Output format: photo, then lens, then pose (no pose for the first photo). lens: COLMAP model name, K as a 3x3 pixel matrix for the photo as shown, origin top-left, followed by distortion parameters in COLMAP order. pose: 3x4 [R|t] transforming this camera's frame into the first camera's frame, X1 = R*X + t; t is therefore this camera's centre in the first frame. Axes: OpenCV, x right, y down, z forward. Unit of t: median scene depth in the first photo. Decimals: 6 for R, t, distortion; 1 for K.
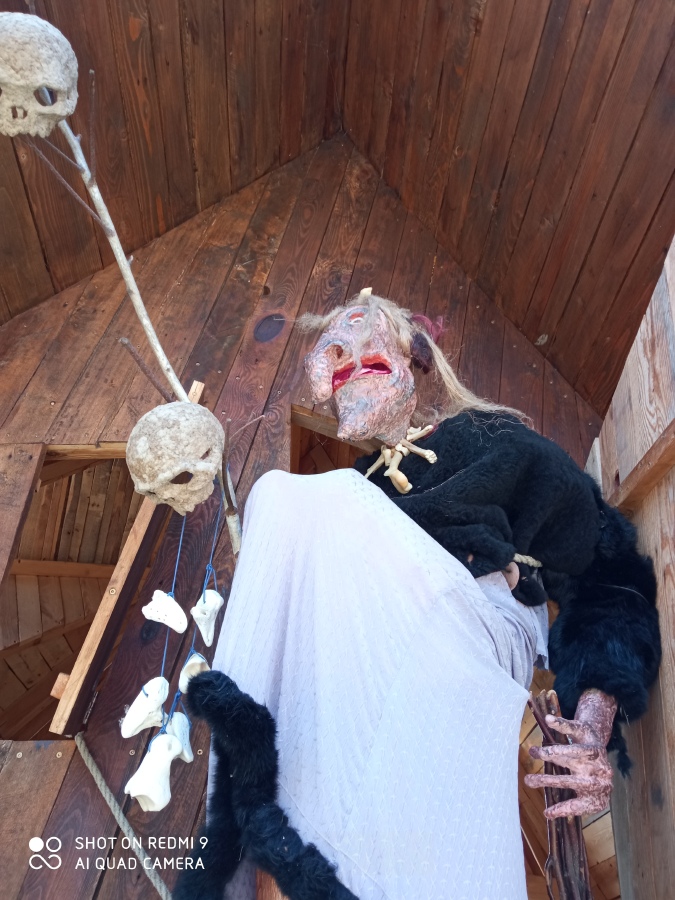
lens RADIAL K [[744.3, 0, 337.5], [0, 744.3, 450.0], [0, 0, 1]] dist [0.103958, -0.159588]
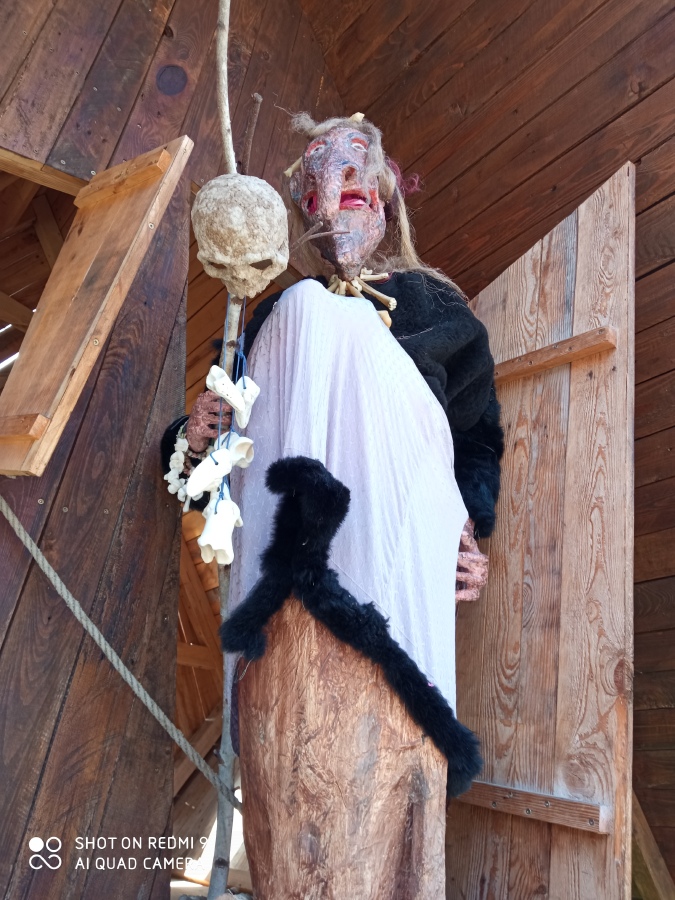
lens RADIAL K [[744.3, 0, 337.5], [0, 744.3, 450.0], [0, 0, 1]] dist [0.103958, -0.159588]
pose [[0.813122, 0.196293, 0.547998, -0.453689], [-0.327439, 0.932599, 0.151800, 0.061576], [-0.481265, -0.302868, 0.822590, 0.041368]]
